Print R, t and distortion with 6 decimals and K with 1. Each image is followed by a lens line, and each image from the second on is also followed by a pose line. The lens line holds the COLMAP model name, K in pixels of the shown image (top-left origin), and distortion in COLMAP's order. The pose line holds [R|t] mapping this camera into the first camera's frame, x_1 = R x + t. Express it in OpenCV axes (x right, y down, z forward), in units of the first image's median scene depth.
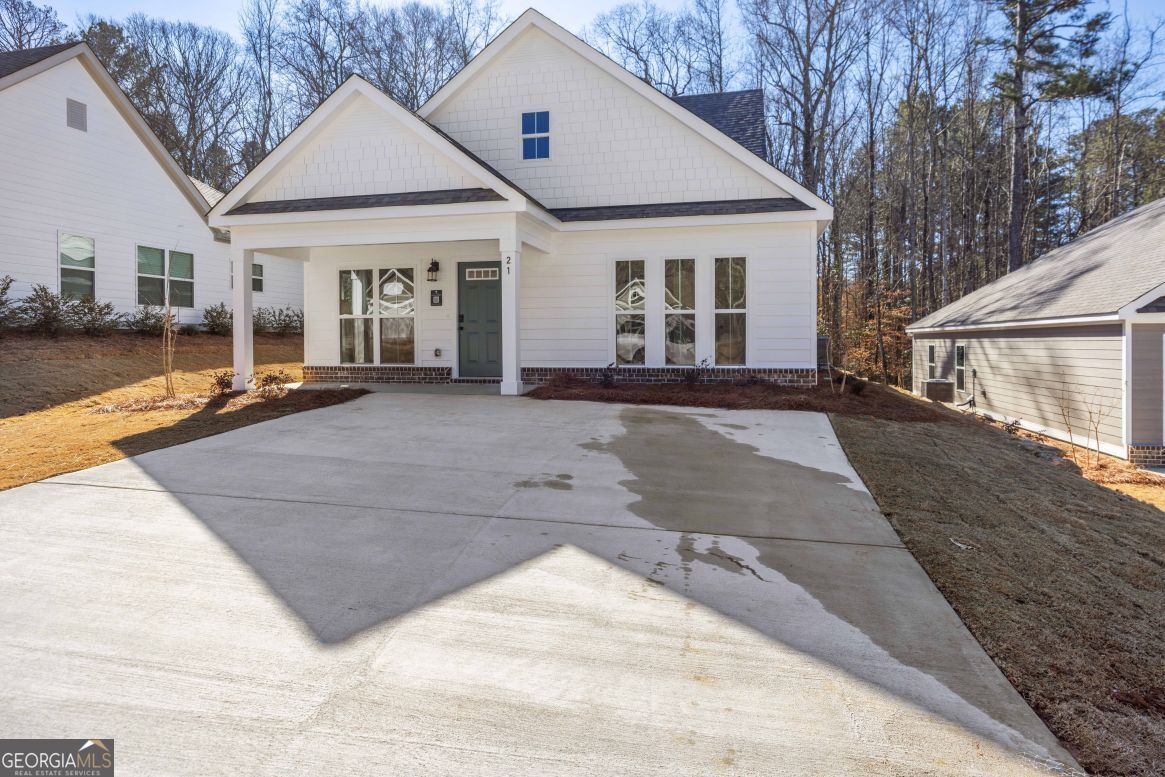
lens RADIAL K [[658.6, 0, 581.6], [0, 658.6, 349.2], [0, 0, 1]] dist [-0.000787, -0.000010]
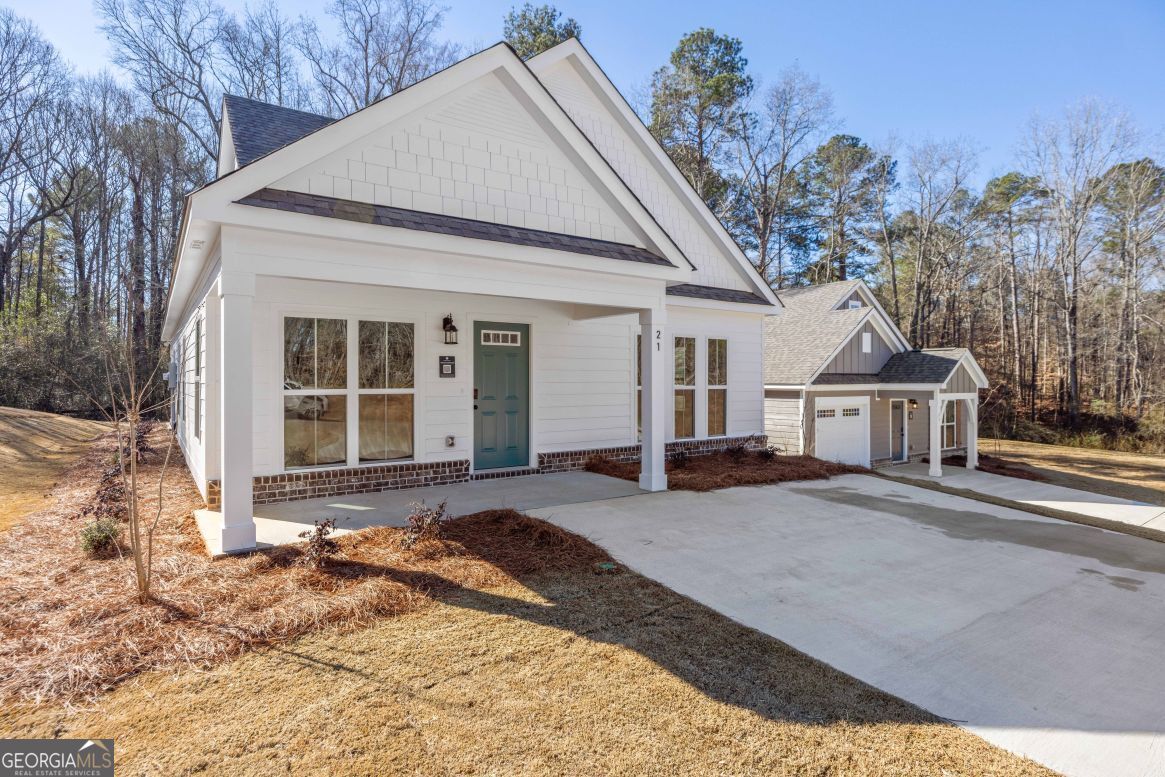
lens RADIAL K [[624.7, 0, 582.5], [0, 624.7, 388.5], [0, 0, 1]] dist [0.001874, 0.000056]
pose [[0.658111, -0.007125, 0.752887, -0.649410], [0.009578, 0.999954, 0.001091, -0.053436], [-0.752860, 0.006493, 0.658149, 0.433103]]
